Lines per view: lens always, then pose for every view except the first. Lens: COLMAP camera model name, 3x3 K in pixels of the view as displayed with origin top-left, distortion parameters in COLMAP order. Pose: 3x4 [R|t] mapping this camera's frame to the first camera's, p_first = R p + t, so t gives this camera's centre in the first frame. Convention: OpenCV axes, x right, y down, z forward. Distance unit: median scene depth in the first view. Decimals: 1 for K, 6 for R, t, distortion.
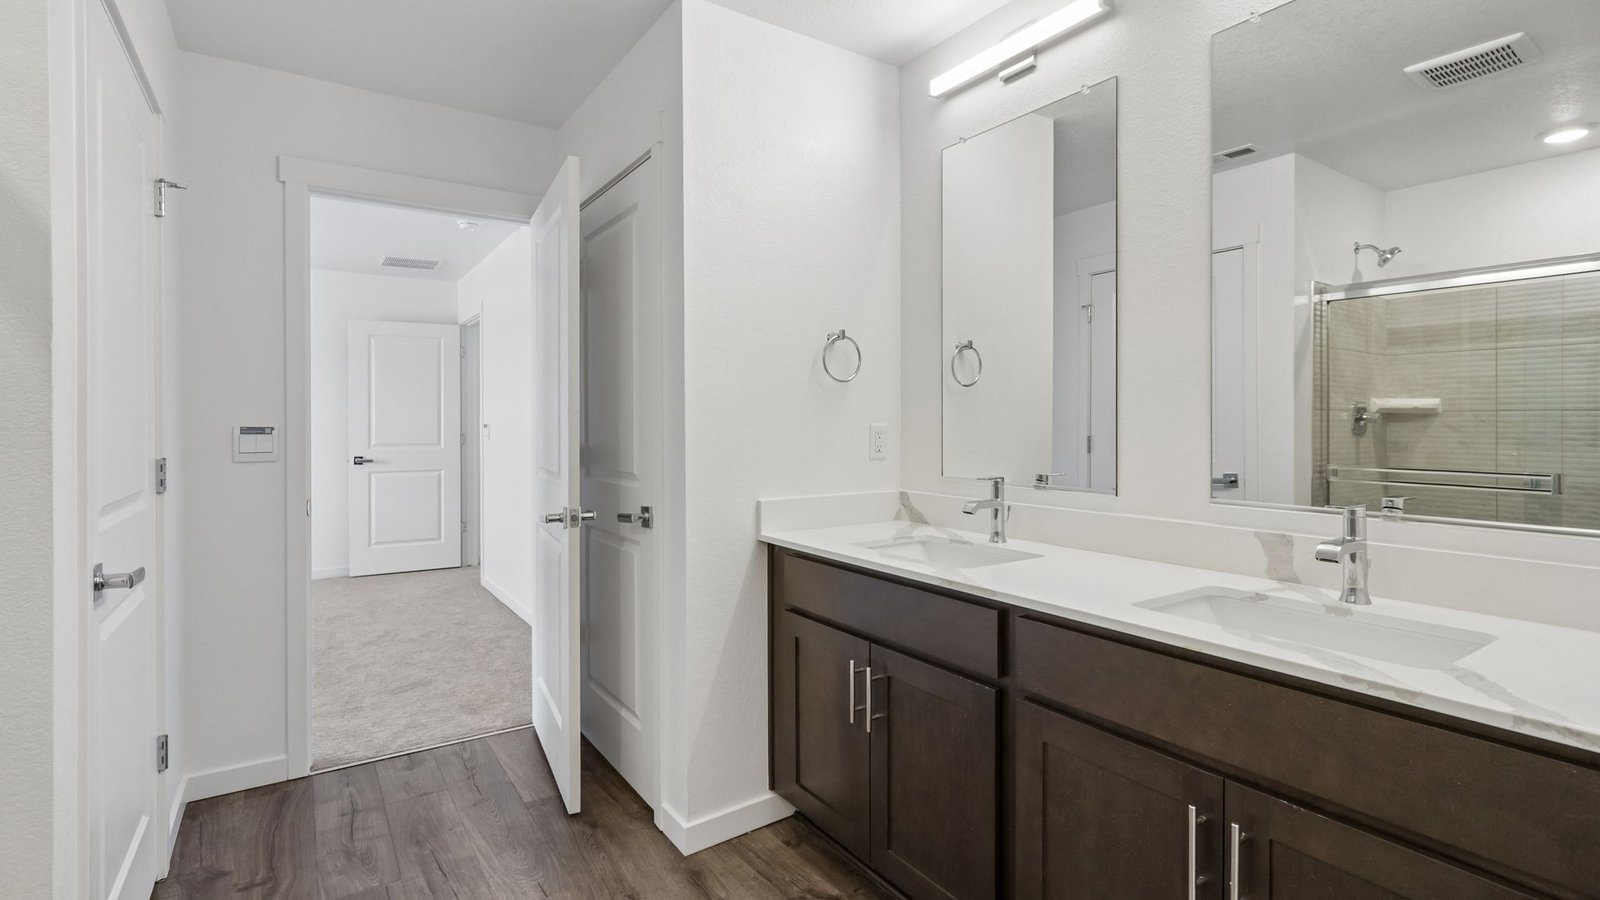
lens RADIAL K [[733.6, 0, 778.1], [0, 733.6, 431.9], [0, 0, 1]] dist [0.000947, 0.000735]
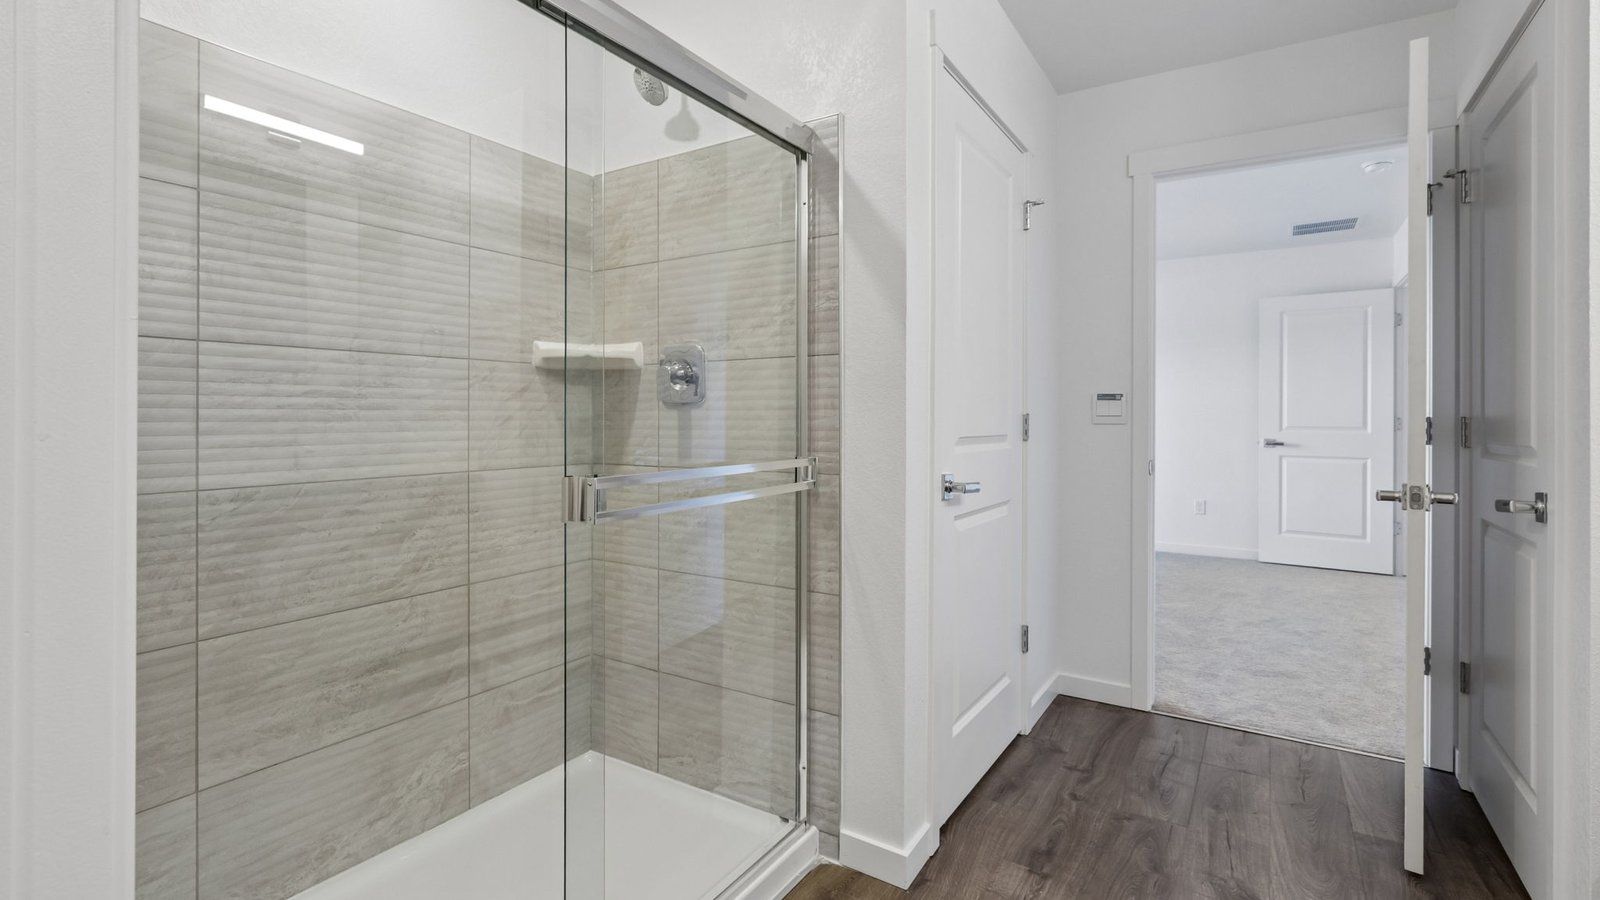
lens RADIAL K [[749.8, 0, 801.7], [0, 749.8, 423.2], [0, 0, 1]] dist [-0.000039, -0.000184]
pose [[0.421901, 0.011726, -0.906566, 0.158738], [-0.014860, 0.999871, 0.006017, 0.038738], [0.906520, 0.010933, 0.422021, 0.053144]]
